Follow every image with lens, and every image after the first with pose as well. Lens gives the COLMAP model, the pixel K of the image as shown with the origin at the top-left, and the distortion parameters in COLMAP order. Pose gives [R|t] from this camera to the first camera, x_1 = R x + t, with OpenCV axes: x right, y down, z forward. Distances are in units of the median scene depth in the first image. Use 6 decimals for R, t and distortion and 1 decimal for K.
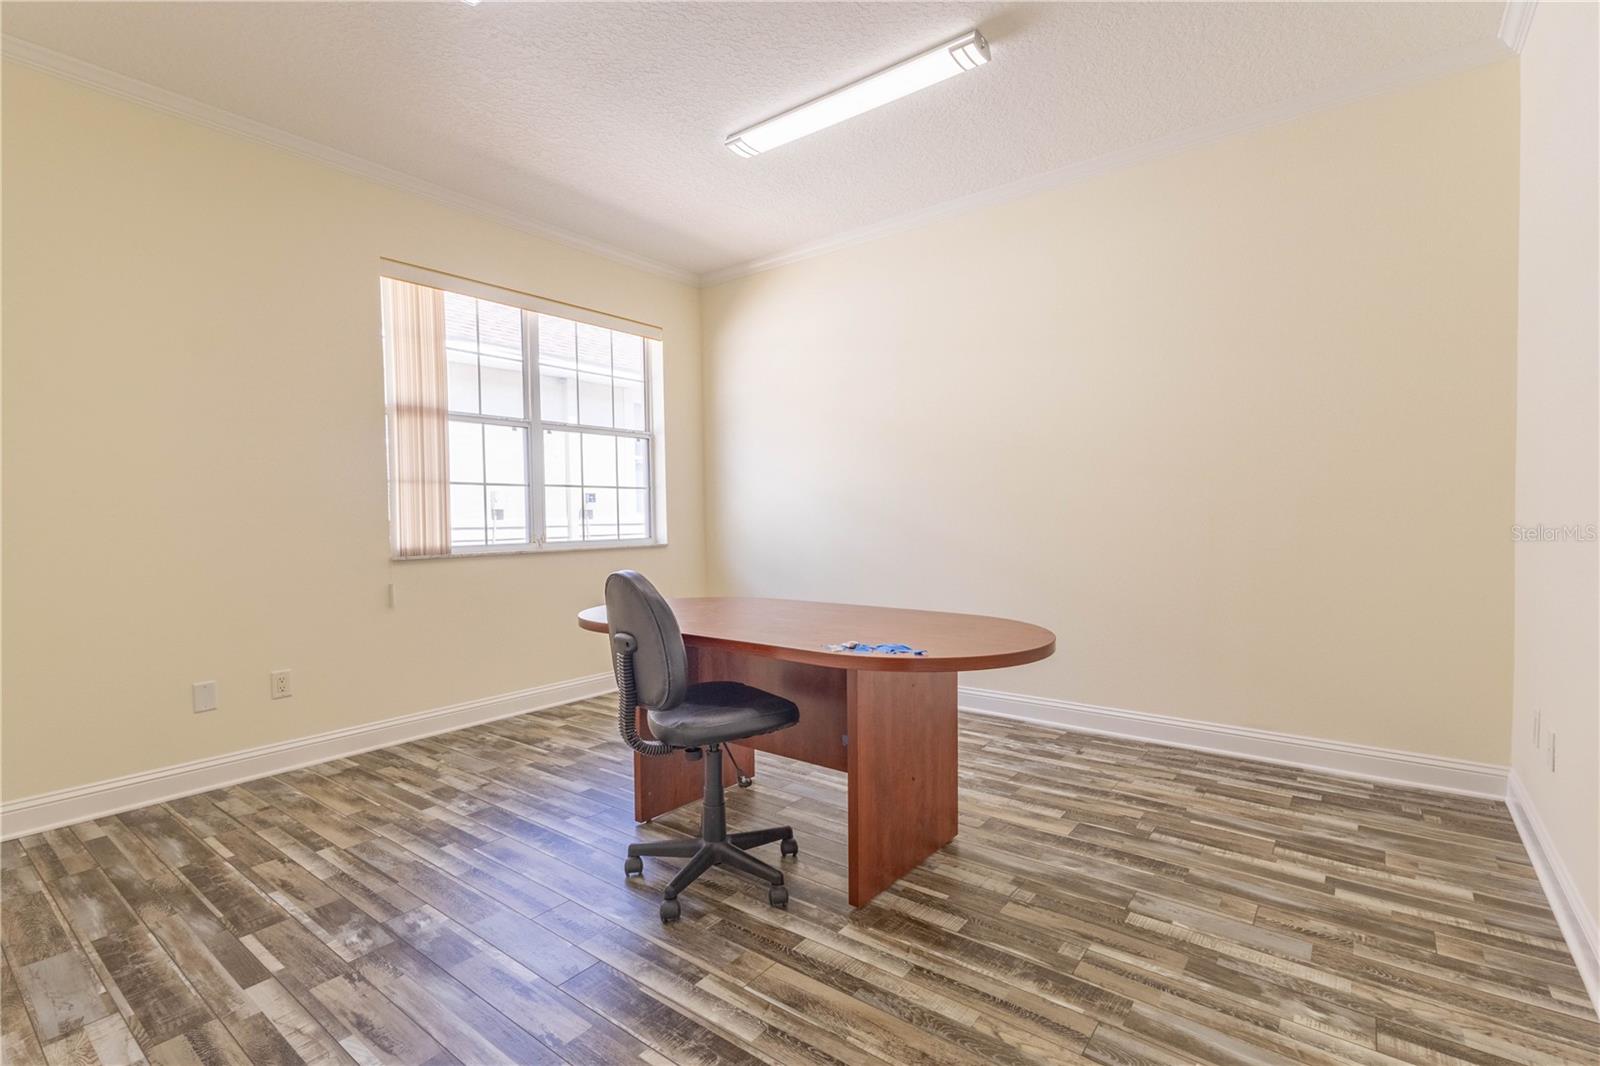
lens RADIAL K [[734.6, 0, 805.8], [0, 734.6, 538.1], [0, 0, 1]] dist [0.003217, 0.001095]
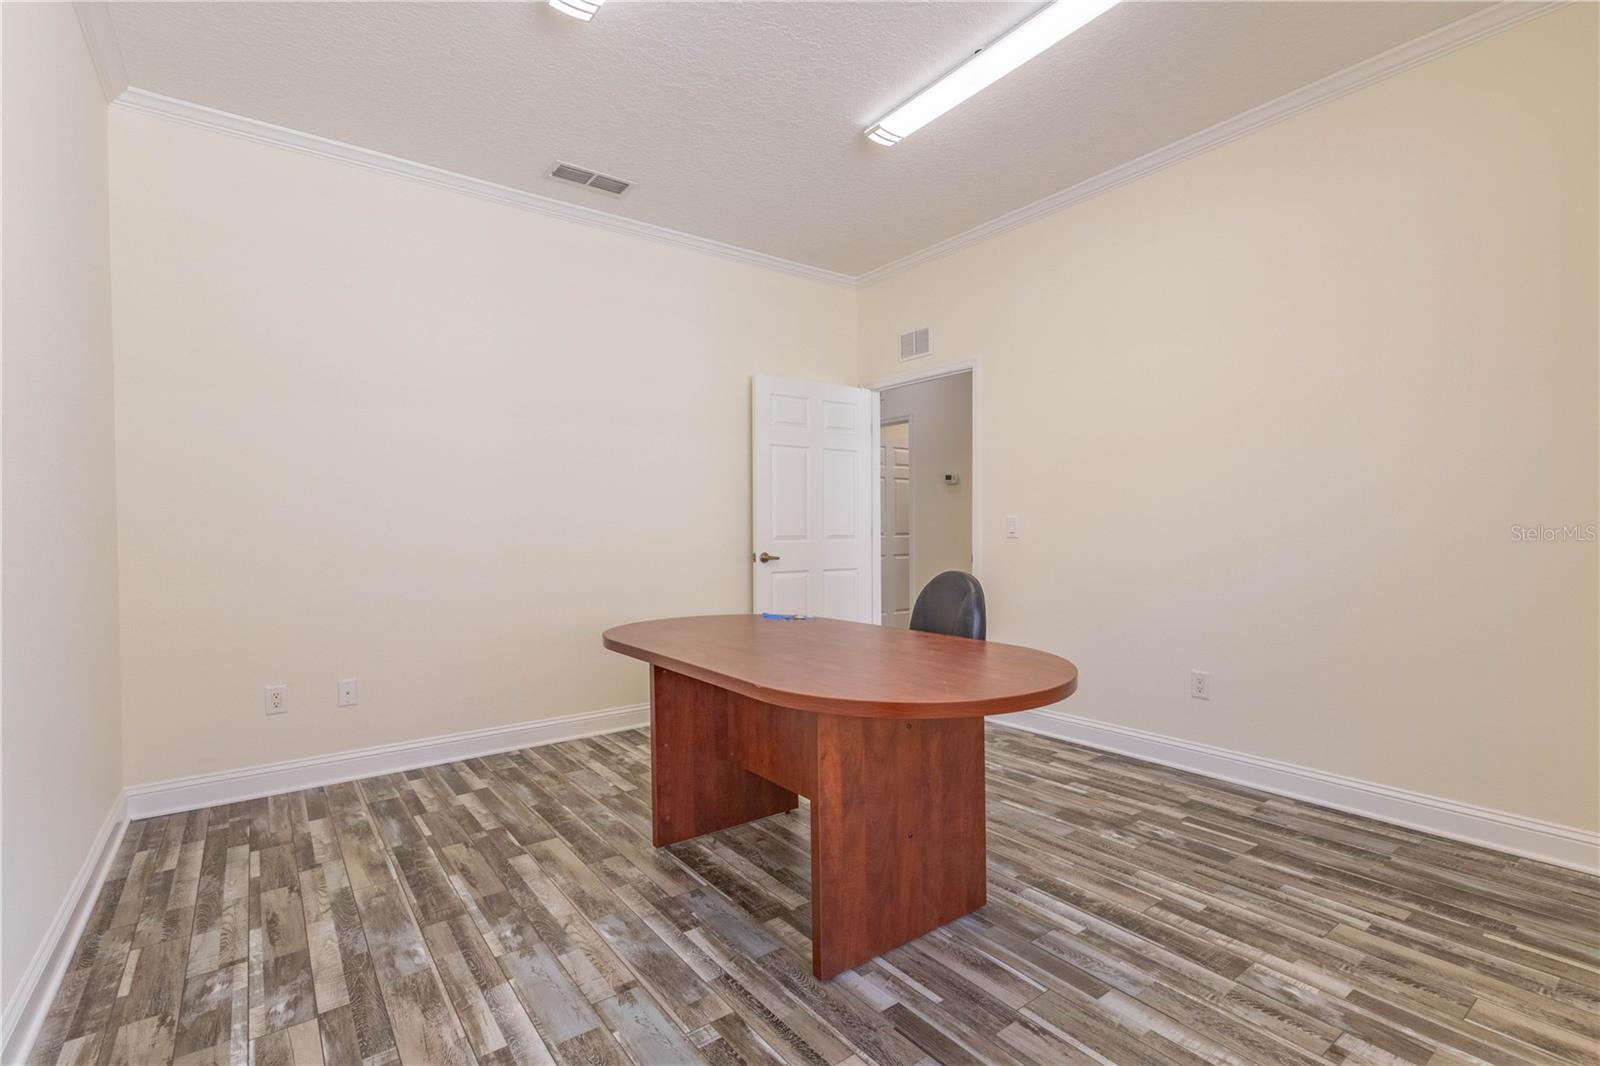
lens RADIAL K [[734.6, 0, 805.8], [0, 734.6, 538.1], [0, 0, 1]] dist [0.003217, 0.001095]
pose [[-0.963225, 0.018911, 0.268031, -0.280443], [0.030029, 0.998848, 0.037439, -0.055558], [-0.267014, 0.044111, -0.962683, 1.915419]]
